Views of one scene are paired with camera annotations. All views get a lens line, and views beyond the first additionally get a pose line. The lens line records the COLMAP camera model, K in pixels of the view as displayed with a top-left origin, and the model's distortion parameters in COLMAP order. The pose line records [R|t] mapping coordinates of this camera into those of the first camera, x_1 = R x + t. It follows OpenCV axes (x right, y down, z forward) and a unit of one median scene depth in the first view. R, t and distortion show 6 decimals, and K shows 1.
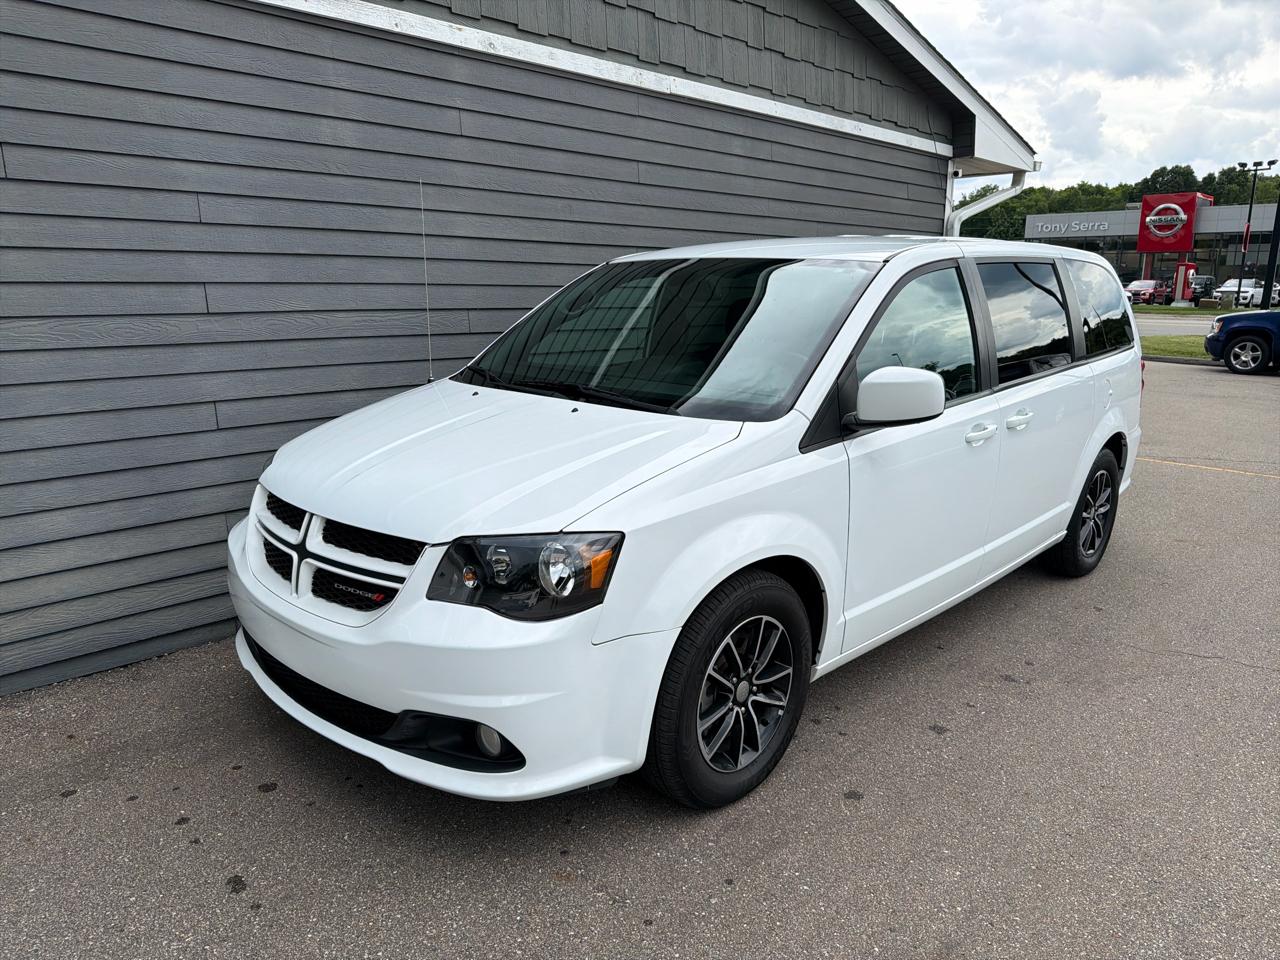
lens RADIAL K [[916.5, 0, 638.5], [0, 916.5, 478.0], [0, 0, 1]] dist [0.030648, -0.049823]
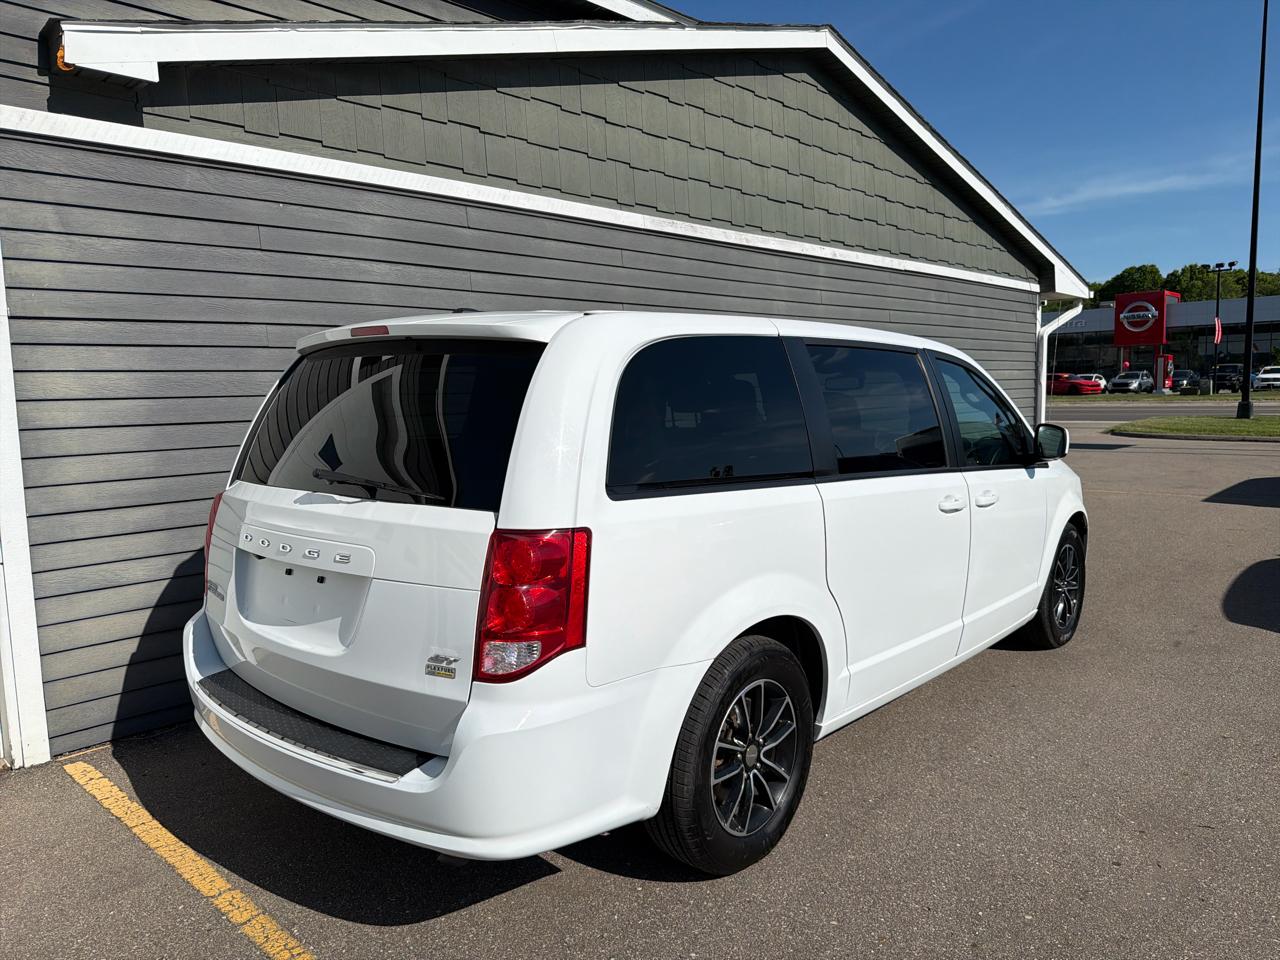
lens RADIAL K [[916.5, 0, 638.4], [0, 916.5, 479.6], [0, 0, 1]] dist [0.030648, -0.049823]
pose [[0.999823, -0.010992, 0.015278, -0.686801], [0.012306, 0.995976, -0.088775, 0.159794], [-0.014240, 0.088947, 0.995935, -0.918662]]
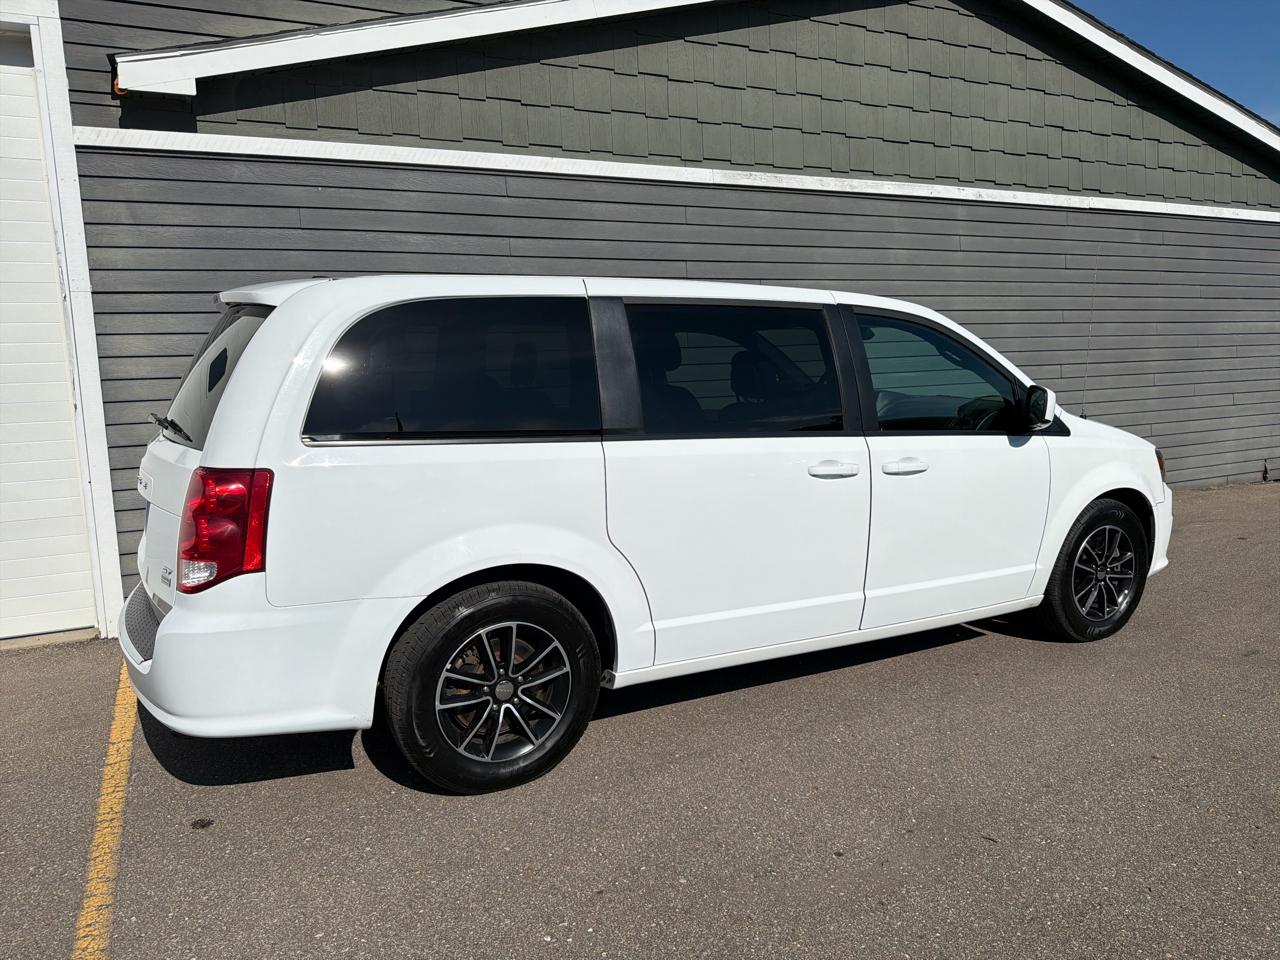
lens RADIAL K [[916.5, 0, 637.7], [0, 916.5, 478.6], [0, 0, 1]] dist [0.030648, -0.049823]
pose [[0.941186, 0.035983, -0.335966, -0.193379], [-0.050939, 0.998060, -0.035807, 0.155396], [0.334026, 0.050815, 0.941193, -0.879544]]
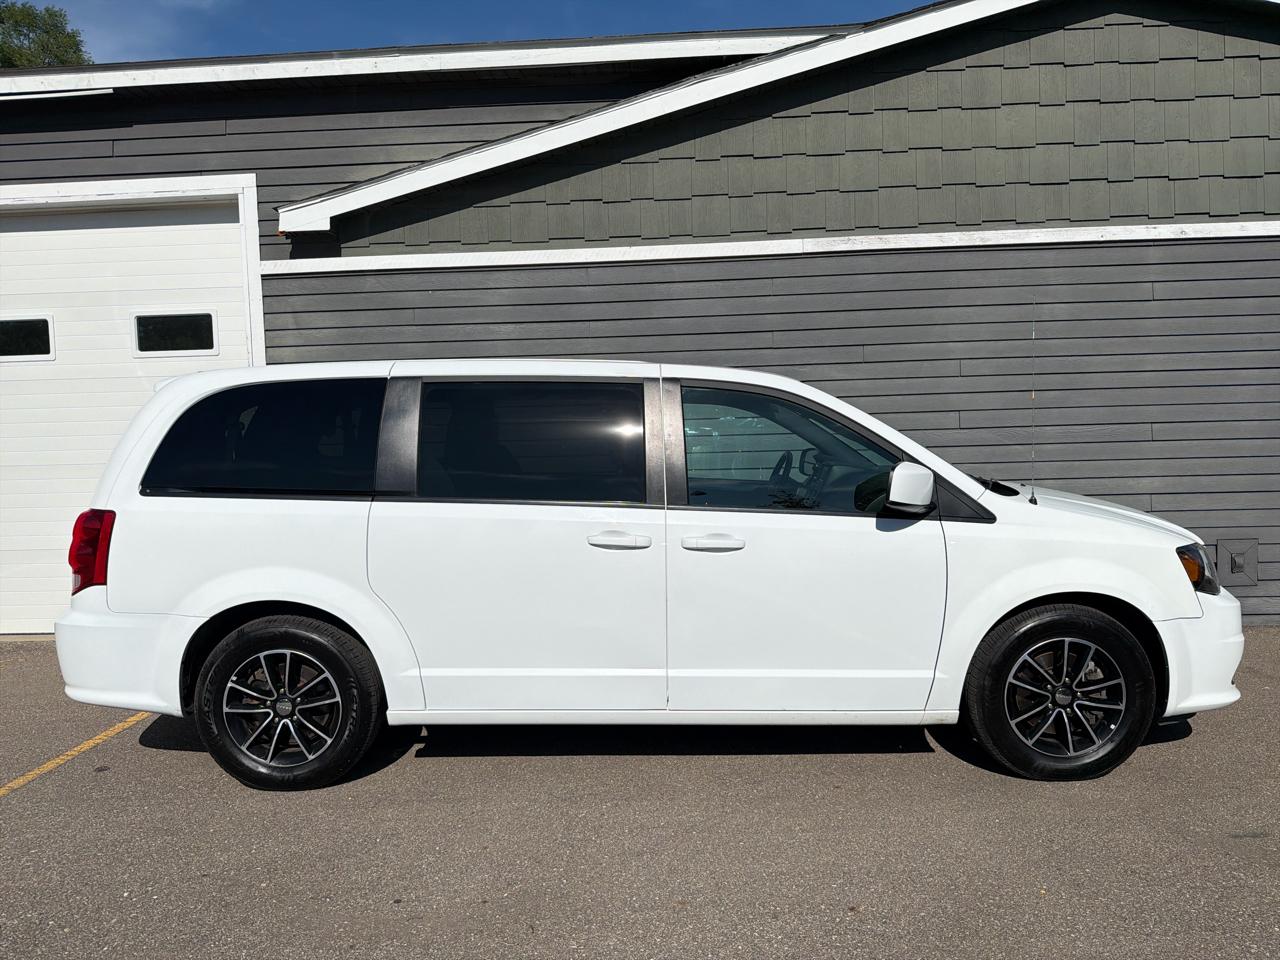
lens RADIAL K [[916.5, 0, 636.5], [0, 916.5, 475.9], [0, 0, 1]] dist [0.030648, -0.049823]
pose [[0.653681, 0.031777, -0.756103, 0.415764], [-0.124841, 0.989958, -0.066324, 0.094553], [0.746402, 0.137747, 0.651084, -0.524858]]
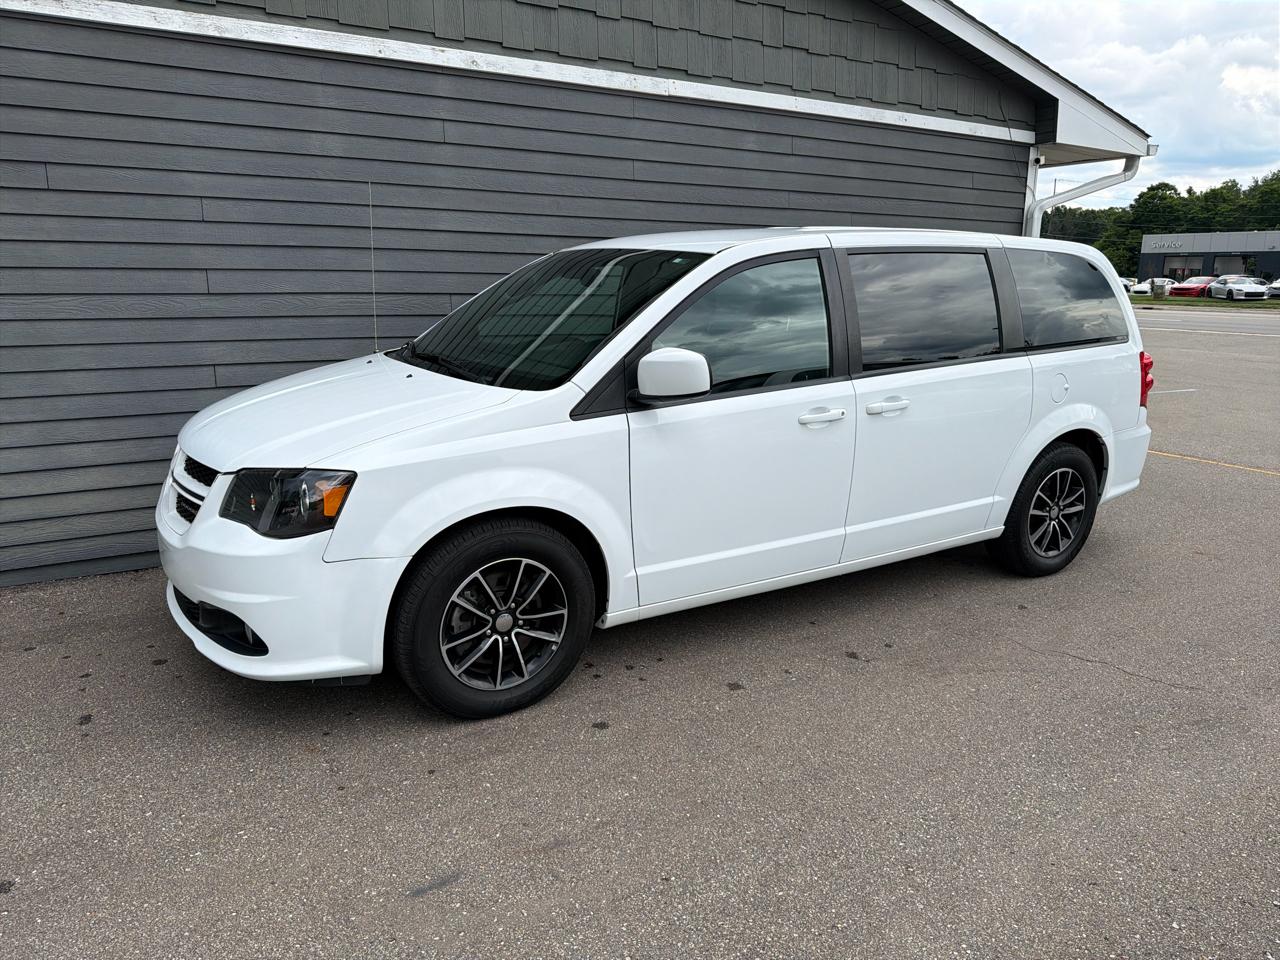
lens RADIAL K [[916.5, 0, 636.5], [0, 916.5, 466.7], [0, 0, 1]] dist [0.030648, -0.049823]
pose [[0.967162, 0.057255, -0.247628, 0.404629], [-0.058064, 0.998305, 0.004041, 0.016019], [0.247440, 0.010470, 0.968847, -0.059345]]
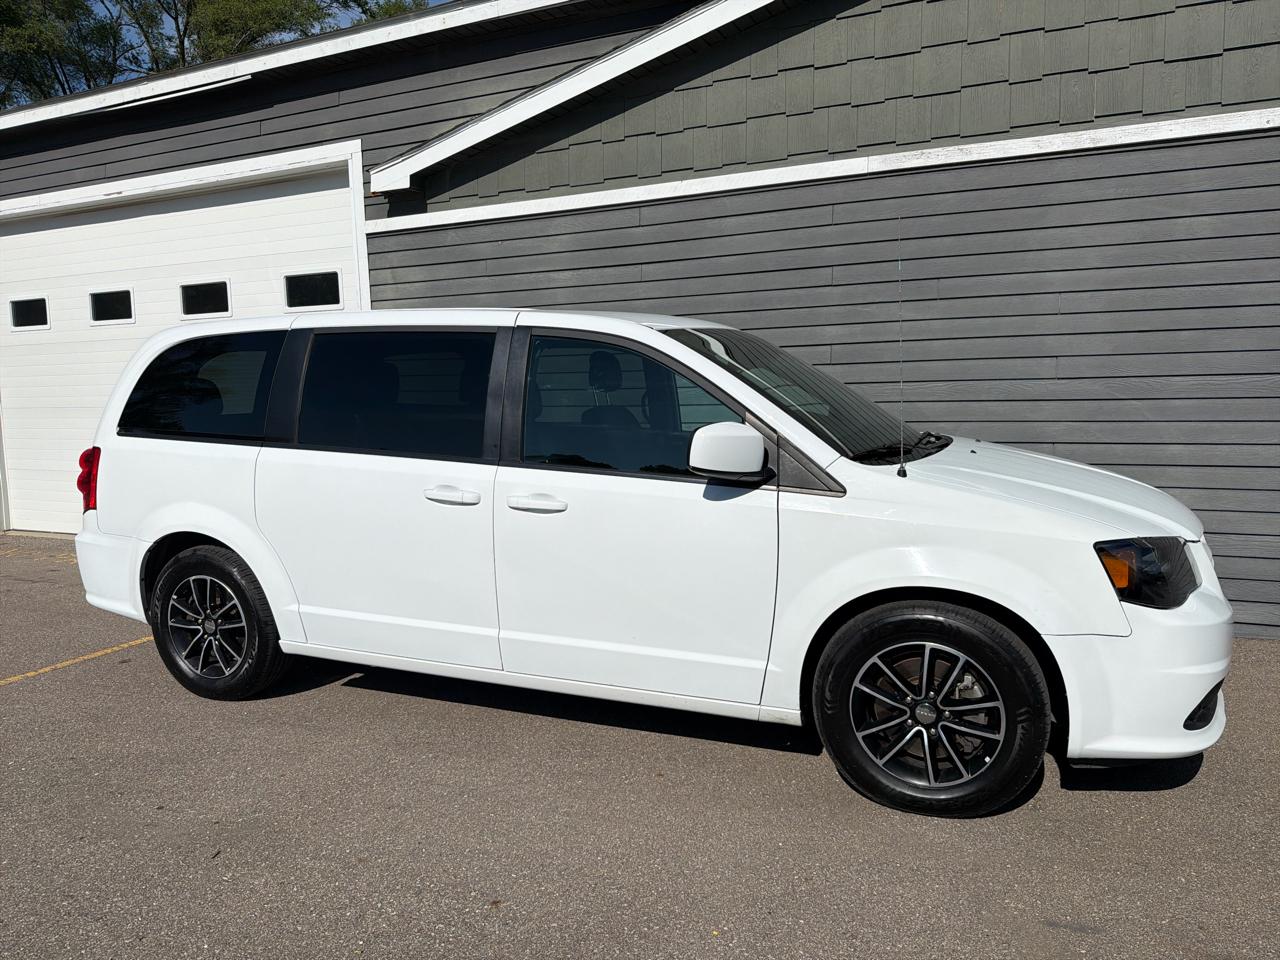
lens RADIAL K [[916.5, 0, 620.3], [0, 916.5, 477.6], [0, 0, 1]] dist [0.030648, -0.049823]
pose [[0.321223, 0.102380, -0.941453, 0.625535], [-0.160510, 0.985641, 0.052419, 0.004183], [0.933302, 0.134275, 0.333043, -0.056268]]
